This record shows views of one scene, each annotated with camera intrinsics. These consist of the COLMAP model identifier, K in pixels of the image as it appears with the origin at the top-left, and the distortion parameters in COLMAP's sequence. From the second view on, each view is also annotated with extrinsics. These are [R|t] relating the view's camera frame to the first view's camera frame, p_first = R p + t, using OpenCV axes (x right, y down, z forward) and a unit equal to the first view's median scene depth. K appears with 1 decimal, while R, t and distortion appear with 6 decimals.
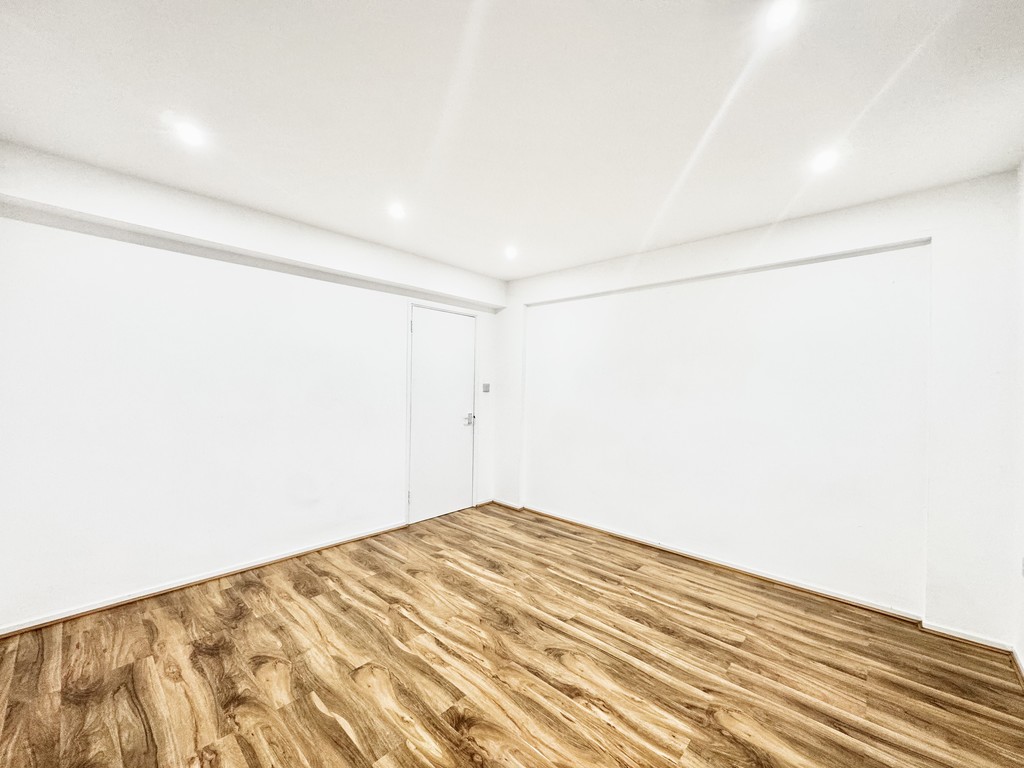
lens RADIAL K [[407.3, 0, 510.4], [0, 407.3, 385.2], [0, 0, 1]] dist [-0.006745, 0.000456]
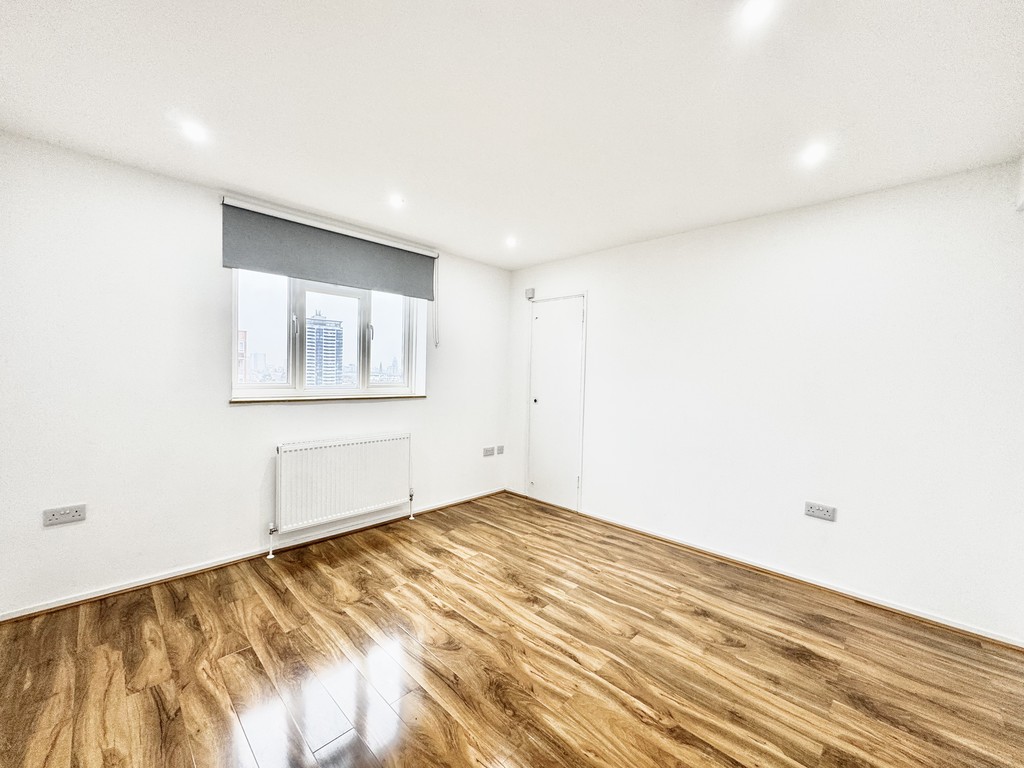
lens RADIAL K [[407.3, 0, 511.8], [0, 407.3, 384.8], [0, 0, 1]] dist [-0.006745, 0.000456]
pose [[-0.998915, -0.038428, 0.026317, -0.039134], [-0.037568, 0.998767, 0.032460, -0.007524], [-0.027532, 0.031436, -0.999126, 2.035351]]
